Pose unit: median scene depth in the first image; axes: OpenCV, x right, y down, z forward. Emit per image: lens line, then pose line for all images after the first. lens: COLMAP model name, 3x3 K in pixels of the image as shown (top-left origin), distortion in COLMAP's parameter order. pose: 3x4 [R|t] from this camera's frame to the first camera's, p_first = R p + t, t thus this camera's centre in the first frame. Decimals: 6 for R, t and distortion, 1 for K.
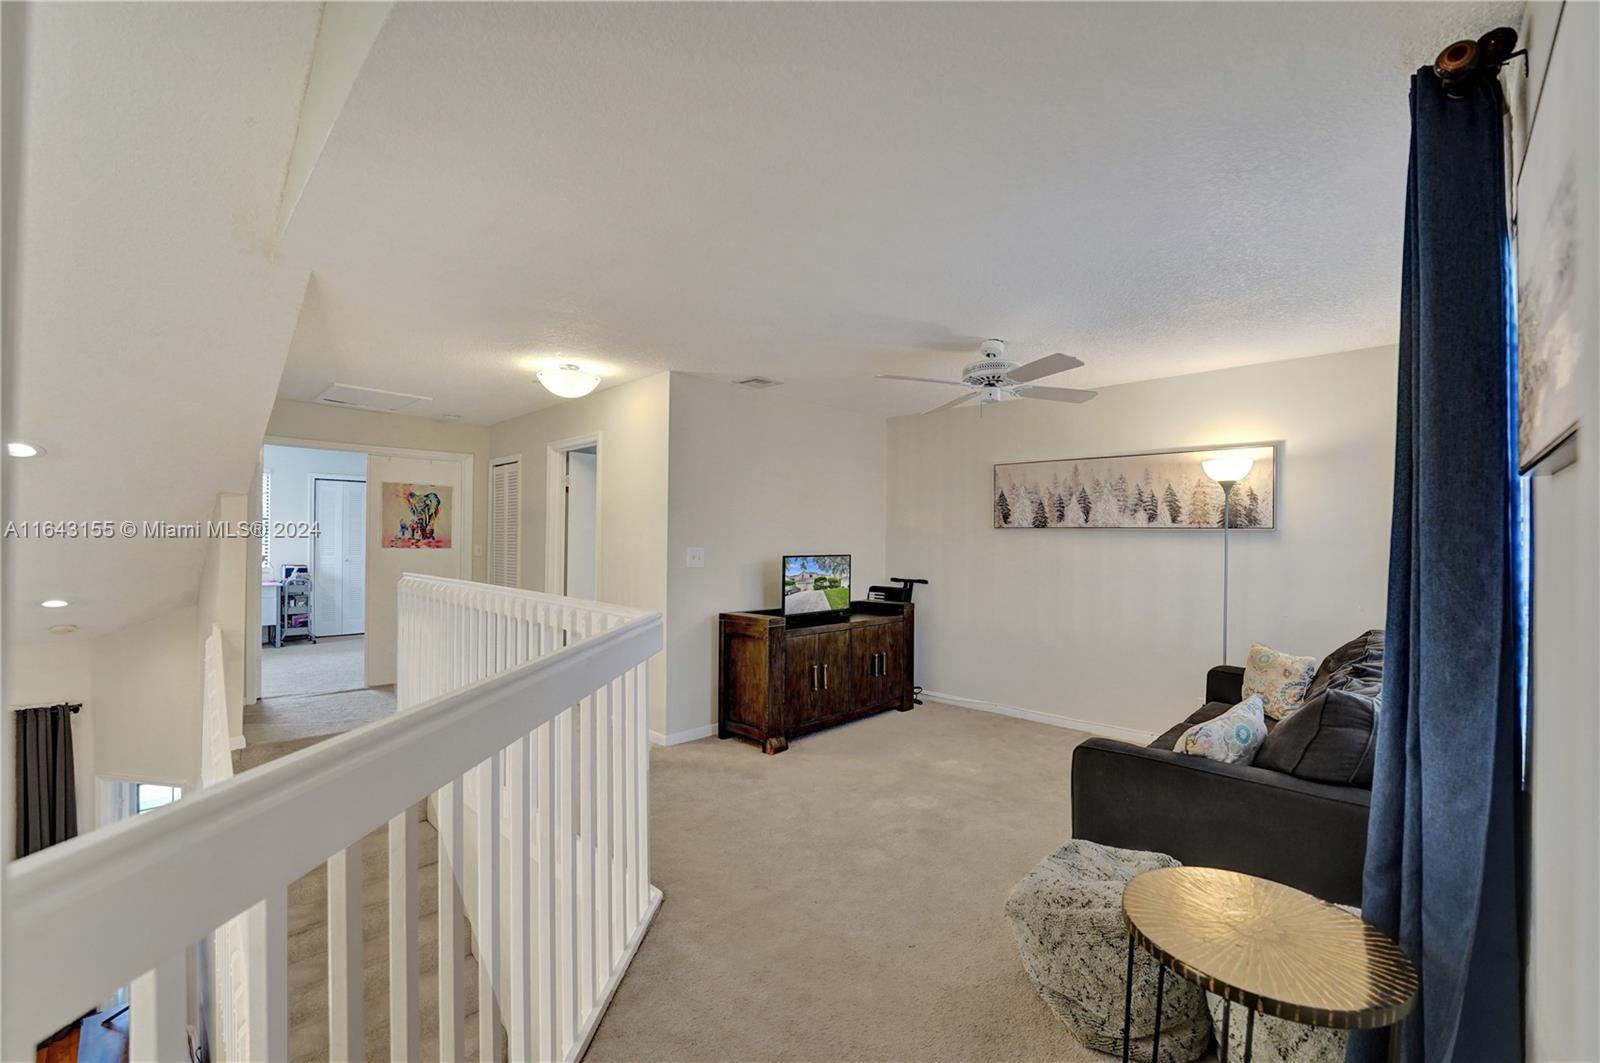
lens RADIAL K [[661.6, 0, 801.8], [0, 661.6, 537.9], [0, 0, 1]] dist [-0.031349, 0.004080]
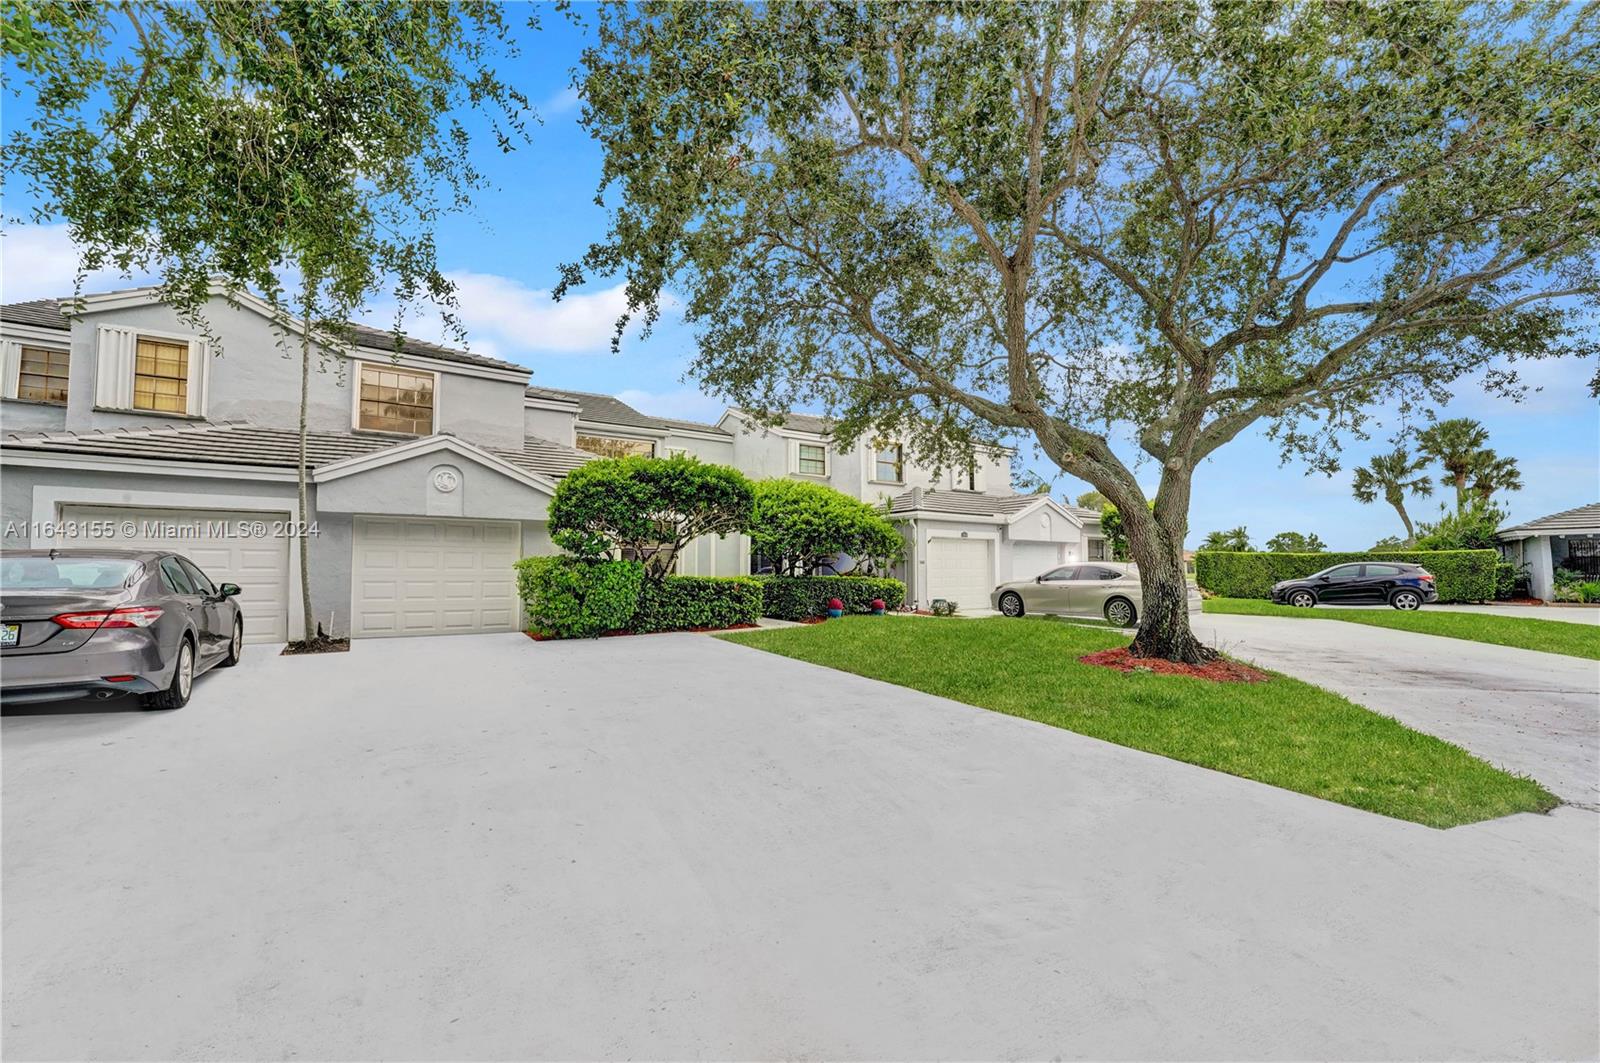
lens RADIAL K [[661.6, 0, 804.1], [0, 661.6, 548.1], [0, 0, 1]] dist [-0.031349, 0.004080]
pose [[0.988419, -0.003198, -0.151717, 0.063478], [-0.002019, 0.999412, -0.034222, 0.078448], [0.151737, 0.034132, 0.987831, 1.028502]]
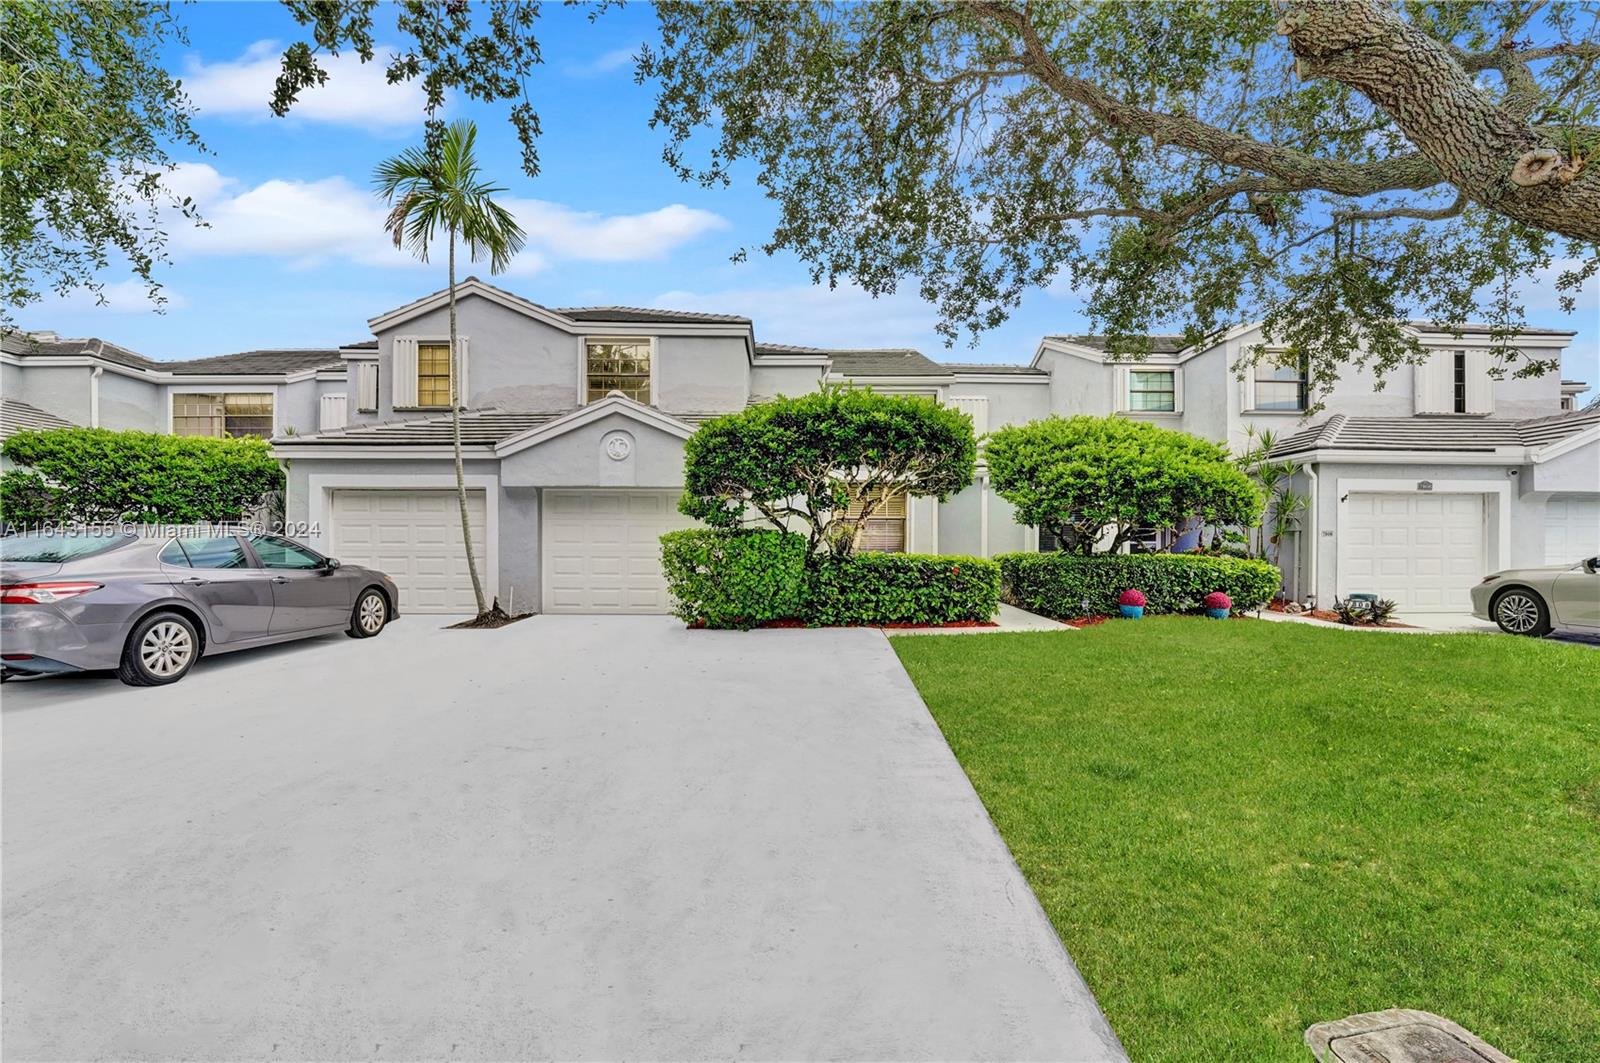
lens RADIAL K [[661.6, 0, 797.9], [0, 661.6, 559.5], [0, 0, 1]] dist [-0.031349, 0.004080]
pose [[0.733242, 0.018230, -0.679724, 0.072529], [-0.003938, 0.999738, 0.022564, 0.078392], [0.679957, -0.013868, 0.733121, 1.057028]]
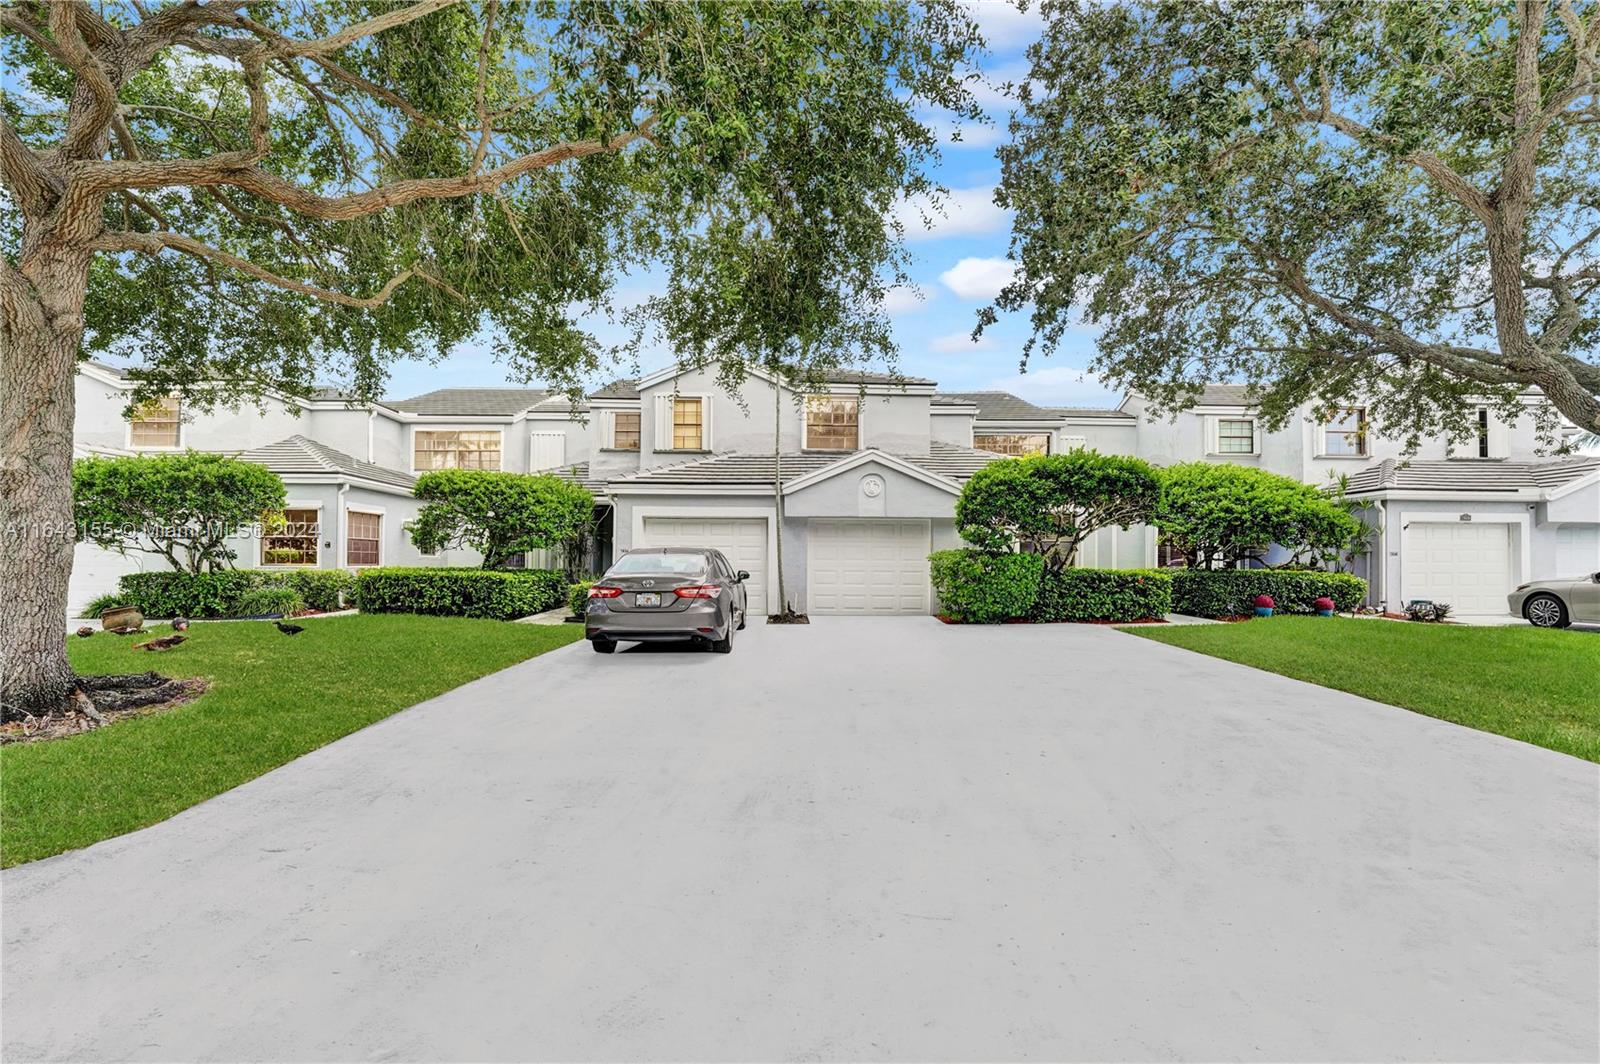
lens RADIAL K [[661.6, 0, 804.4], [0, 661.6, 557.0], [0, 0, 1]] dist [-0.031349, 0.004080]
pose [[0.745967, 0.001453, -0.665982, 0.065118], [-0.006436, 0.999967, -0.005027, 0.078377], [0.665952, 0.008036, 0.745951, 1.022412]]
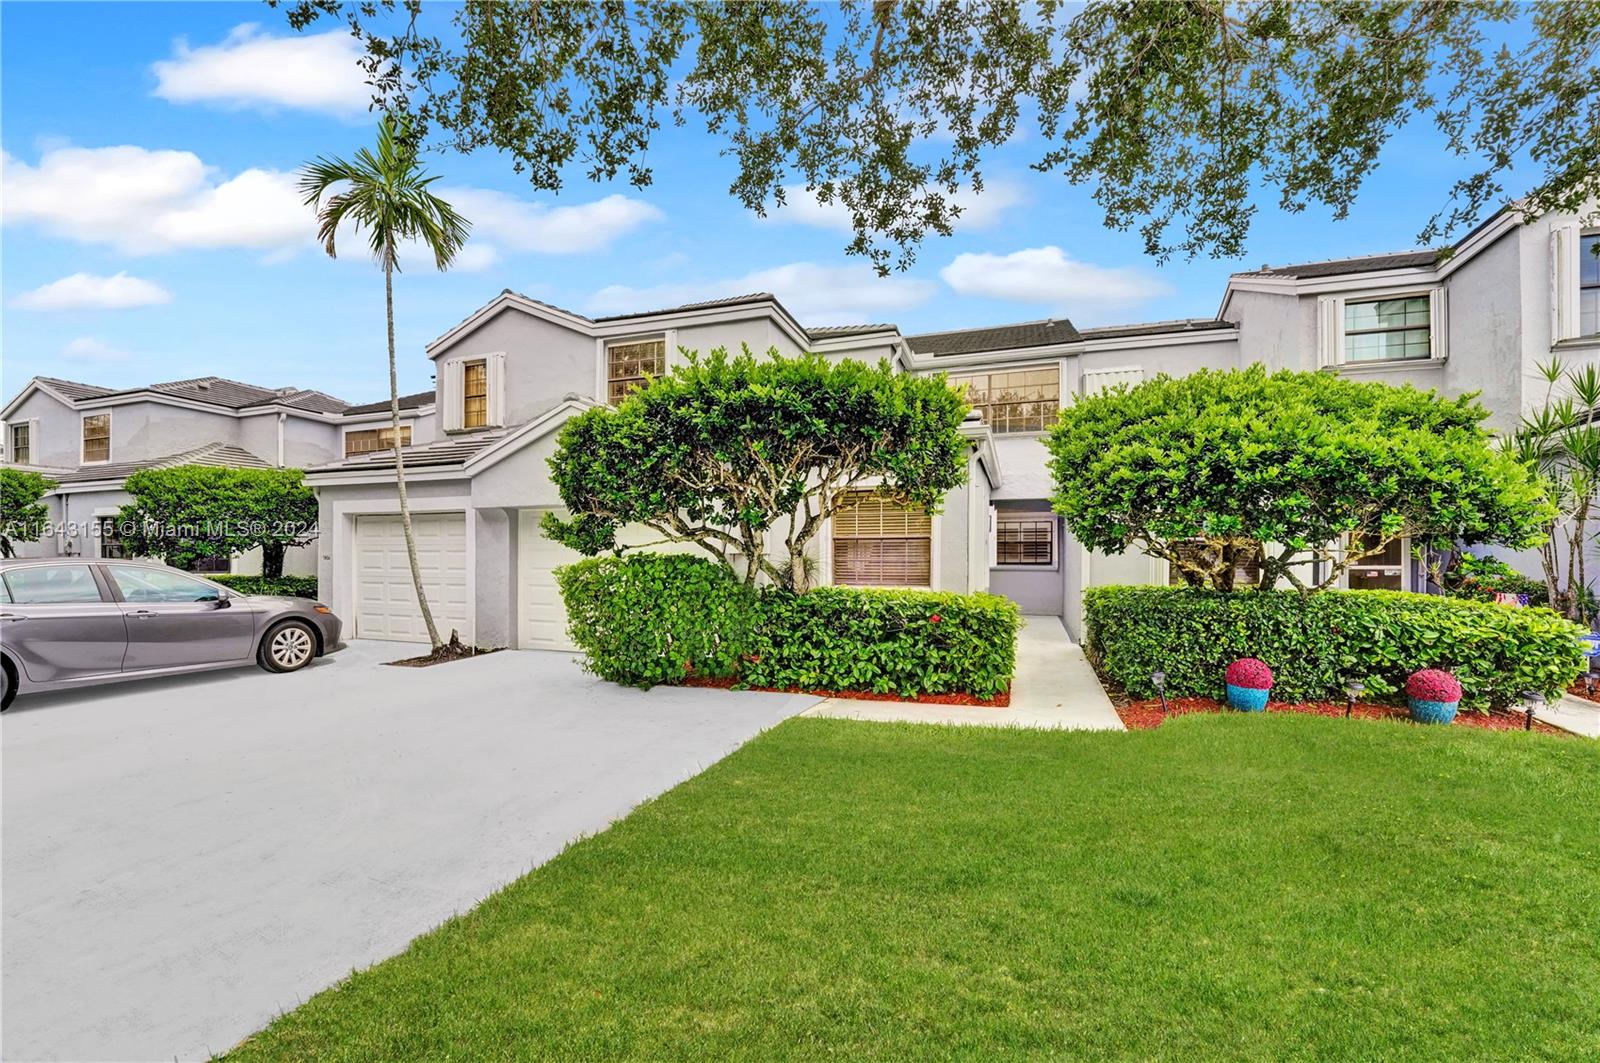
lens RADIAL K [[661.6, 0, 828.8], [0, 661.6, 570.0], [0, 0, 1]] dist [-0.031349, 0.004080]
pose [[0.462905, 0.019850, -0.886186, 0.074510], [-0.001736, 0.999768, 0.021487, 0.076945], [0.886406, -0.008408, 0.462832, 1.087444]]
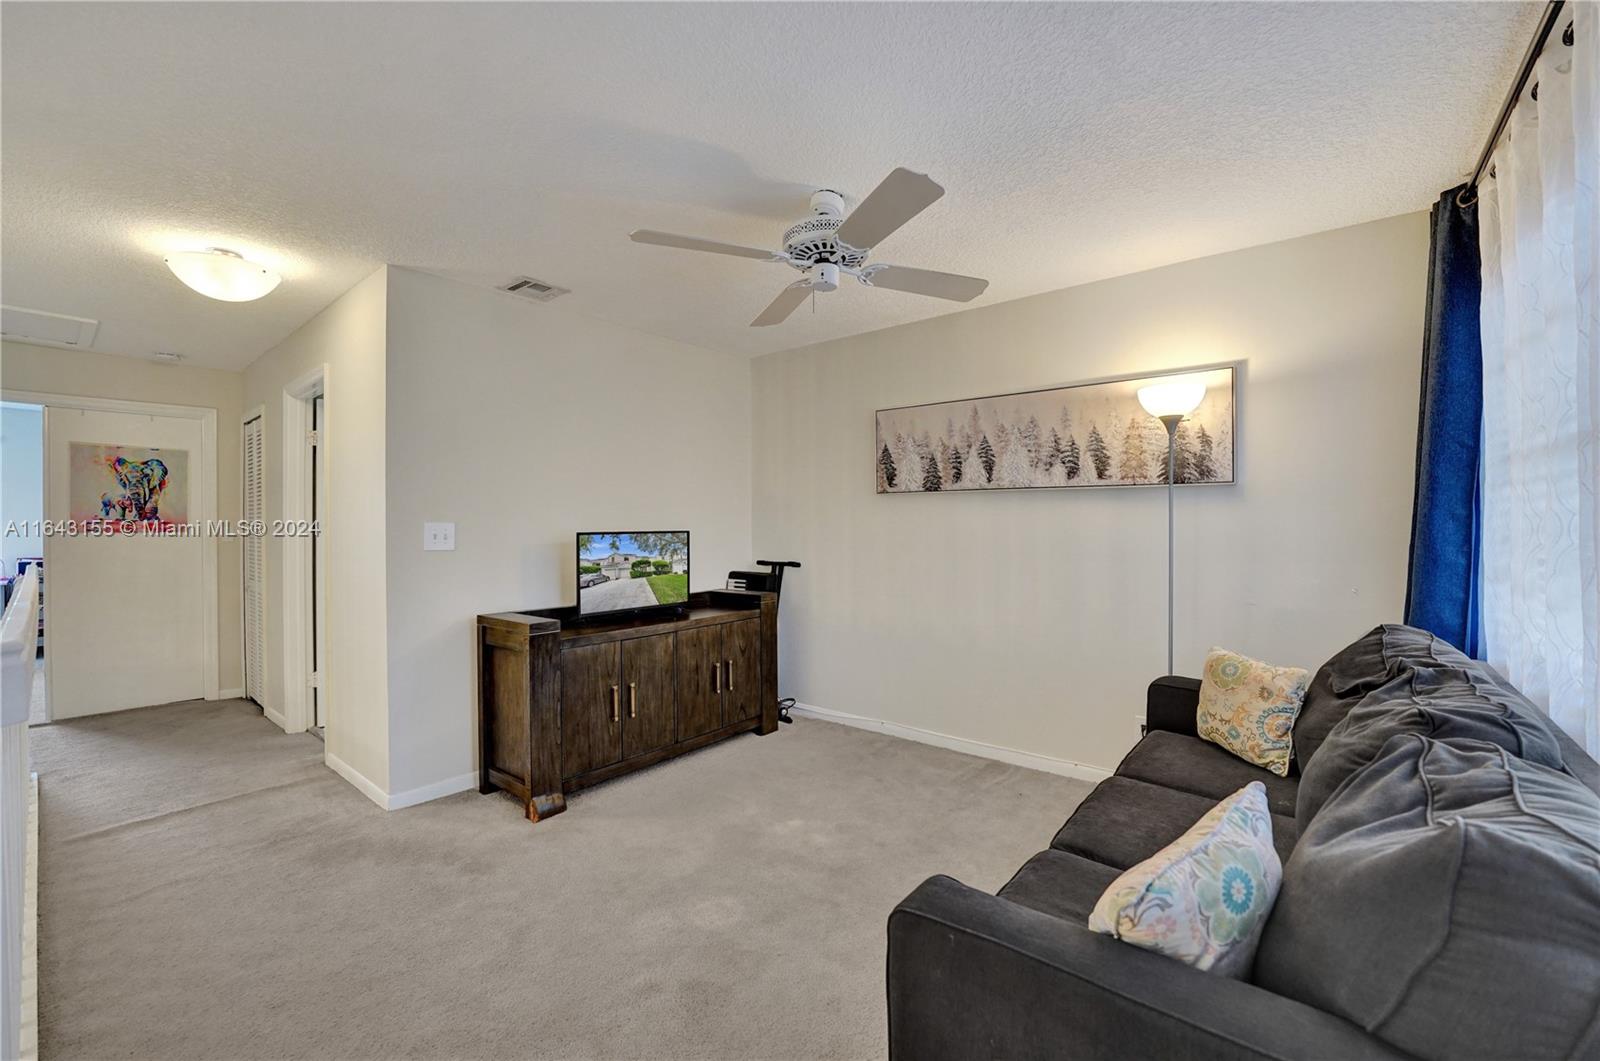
lens RADIAL K [[661.6, 0, 804.5], [0, 661.6, 526.0], [0, 0, 1]] dist [-0.031349, 0.004080]
pose [[0.996340, -0.014652, 0.084216, 0.164214], [0.014129, 0.999877, 0.006804, 0.019572], [-0.084305, -0.005589, 0.996424, 0.276551]]
